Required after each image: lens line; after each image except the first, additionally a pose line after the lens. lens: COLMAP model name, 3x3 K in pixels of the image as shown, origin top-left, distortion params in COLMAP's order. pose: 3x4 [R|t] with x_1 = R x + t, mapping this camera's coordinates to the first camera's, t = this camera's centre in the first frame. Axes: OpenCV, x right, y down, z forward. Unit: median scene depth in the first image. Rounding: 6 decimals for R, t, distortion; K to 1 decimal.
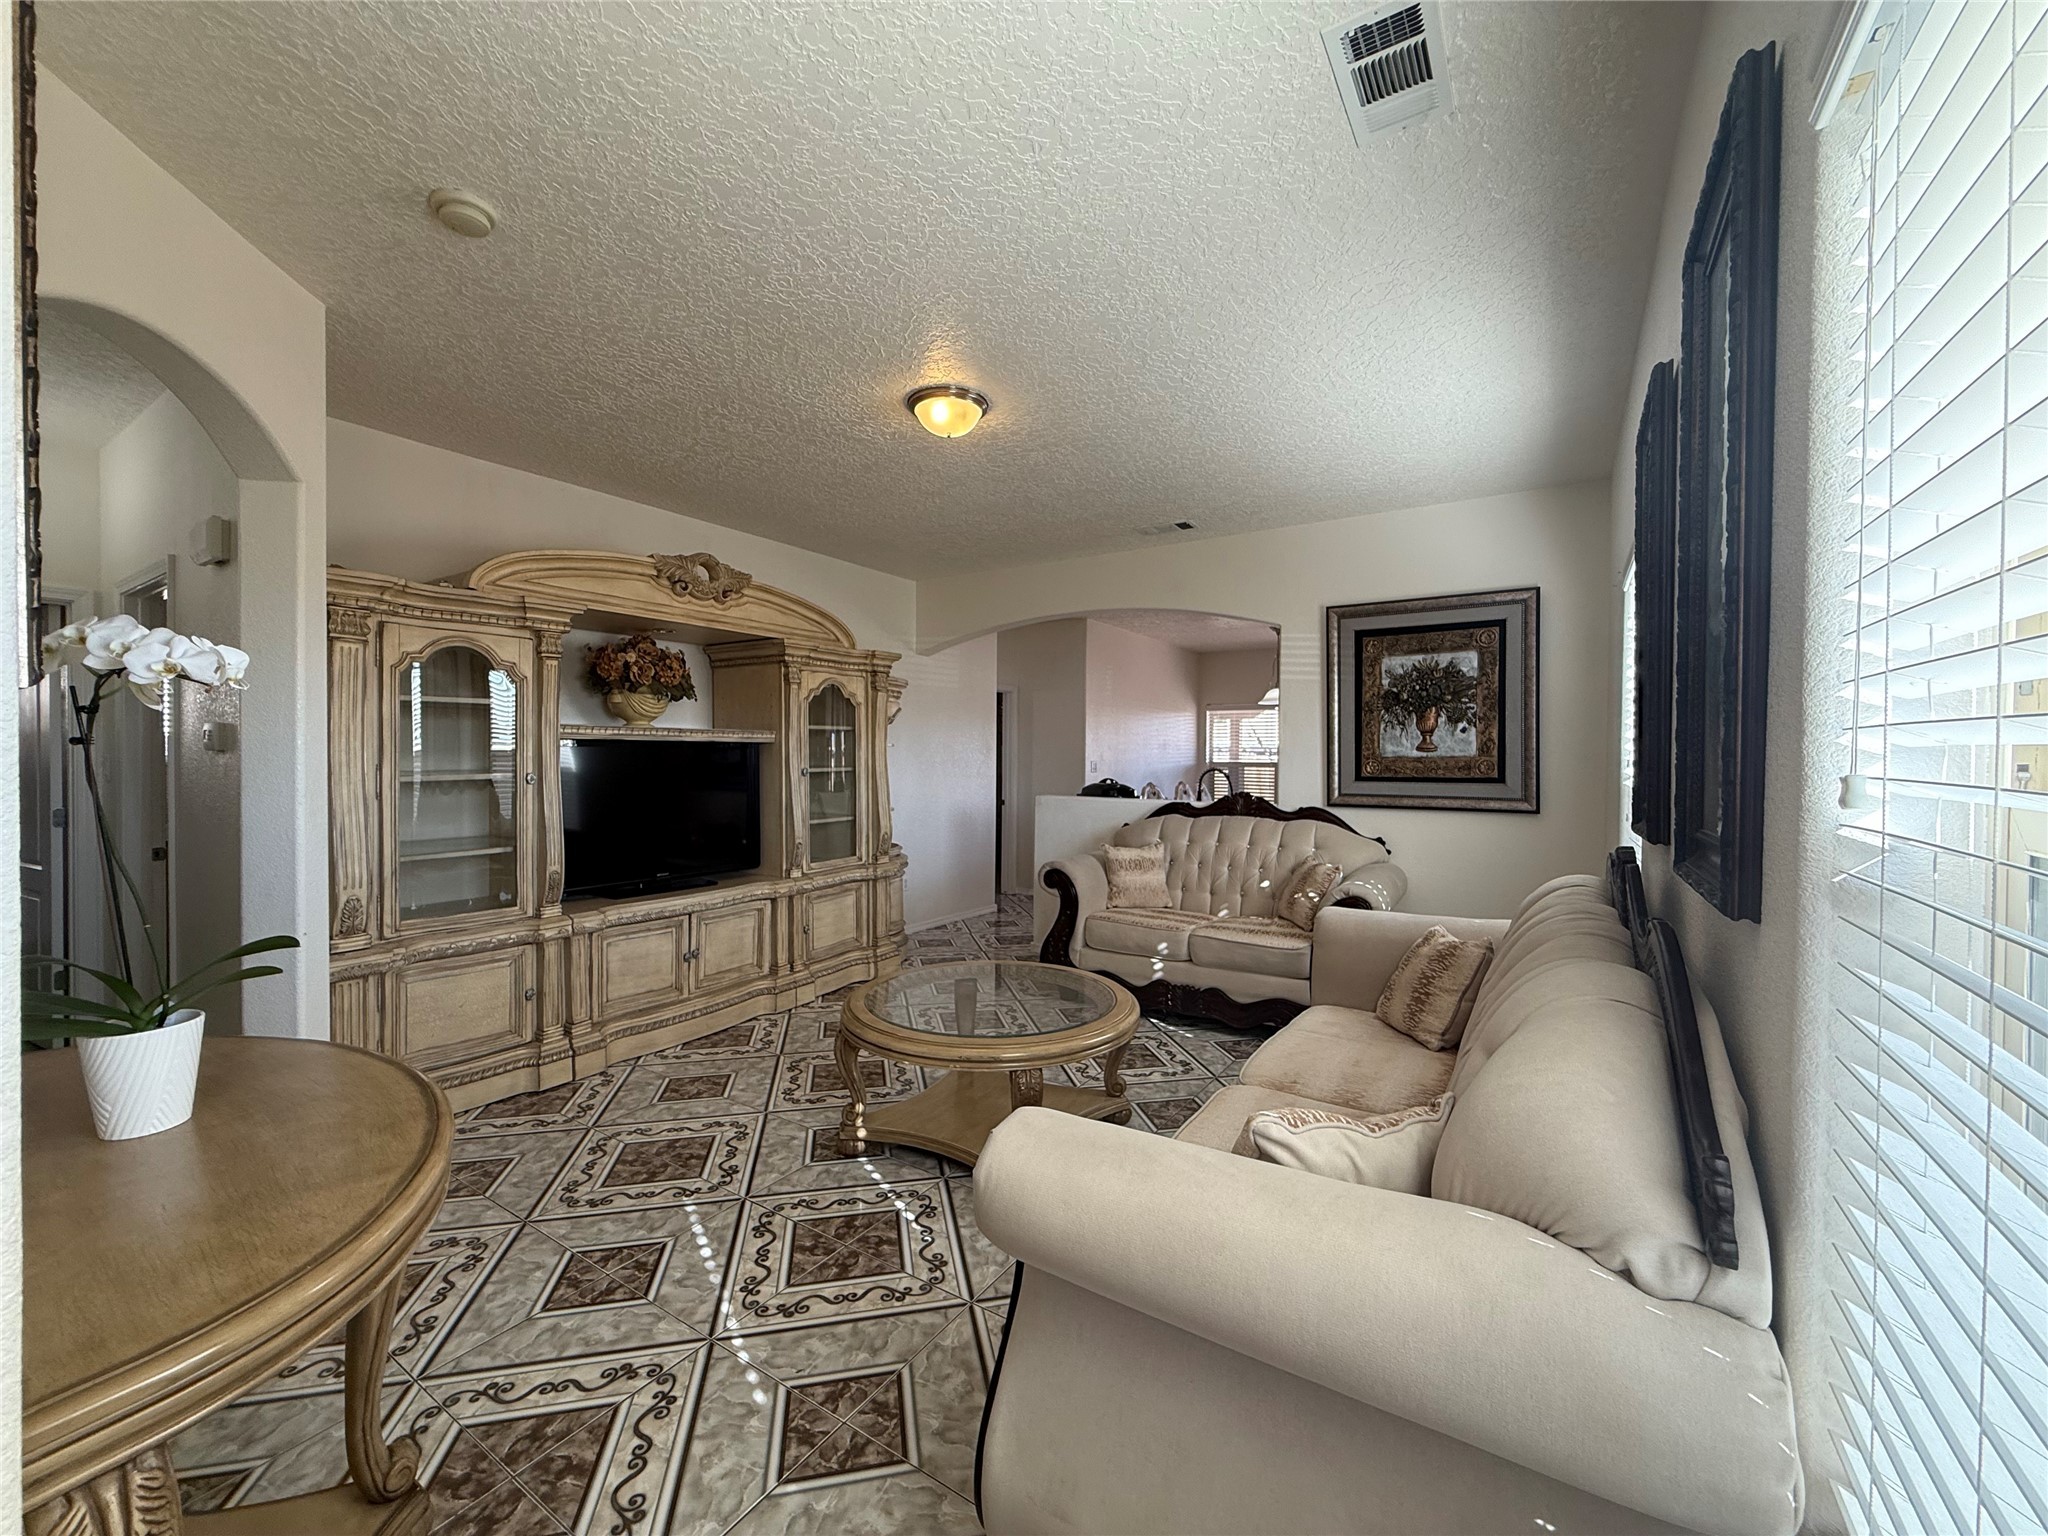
lens RADIAL K [[817.6, 0, 1027.9], [0, 817.6, 777.6], [0, 0, 1]] dist [0.000778, 0.000762]
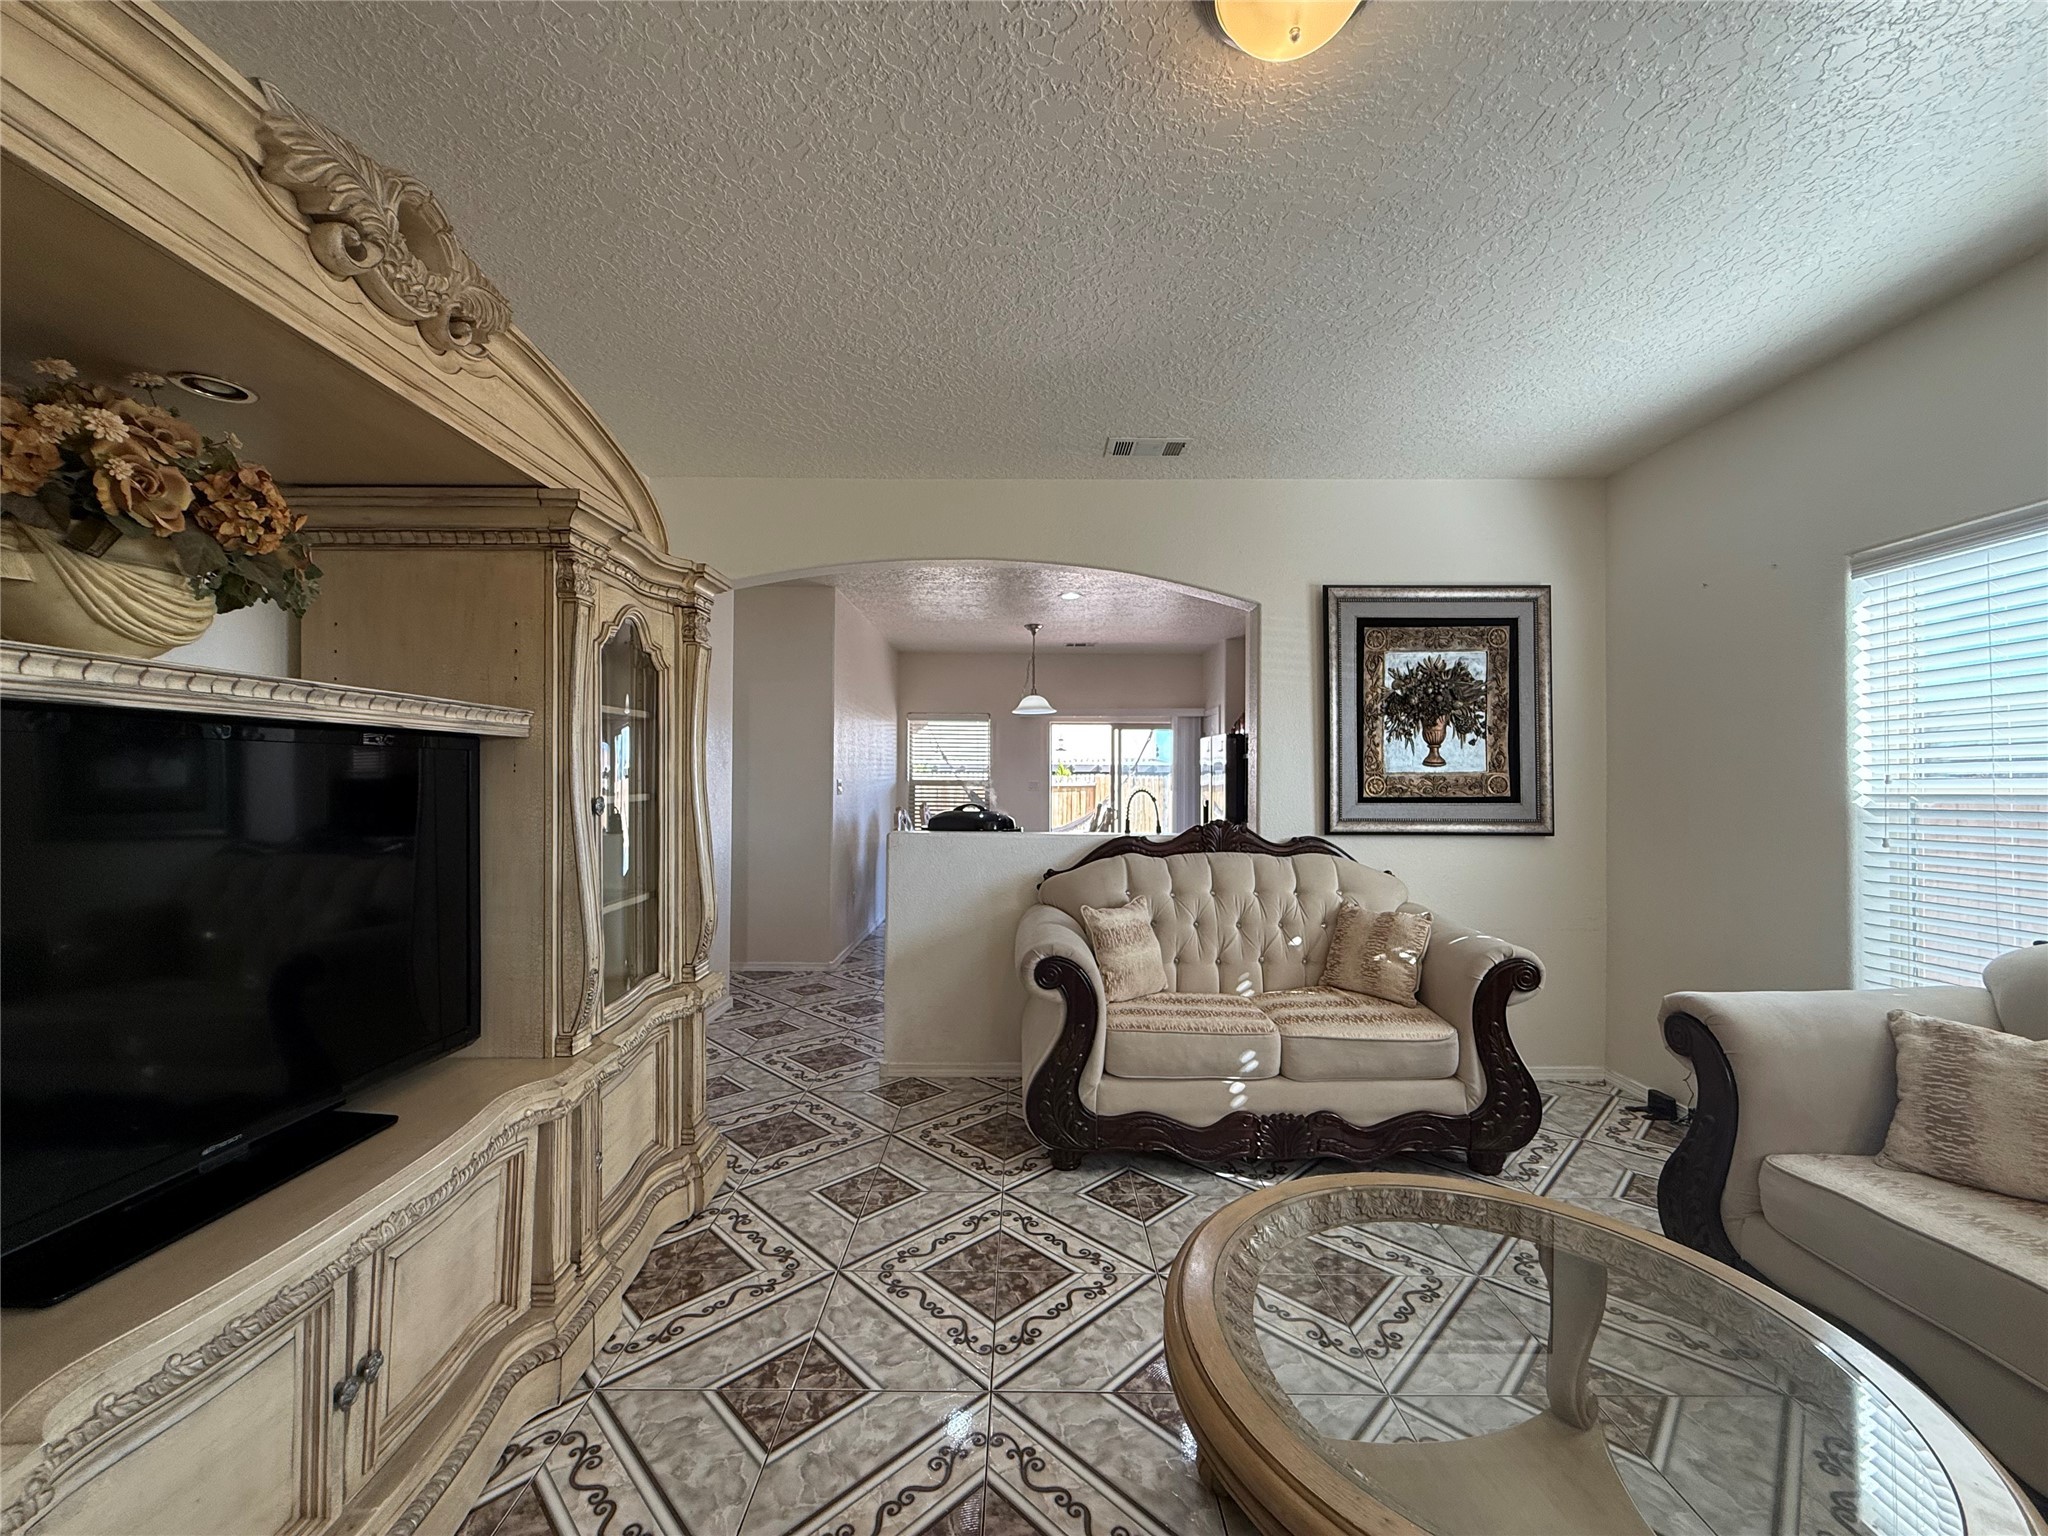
lens RADIAL K [[817.6, 0, 1027.5], [0, 817.6, 774.7], [0, 0, 1]] dist [0.000778, 0.000762]
pose [[0.841842, 0.000160, 0.539724, -0.328380], [0.014395, 0.999638, -0.022749, -0.010572], [-0.539532, 0.026920, 0.841535, 0.520631]]
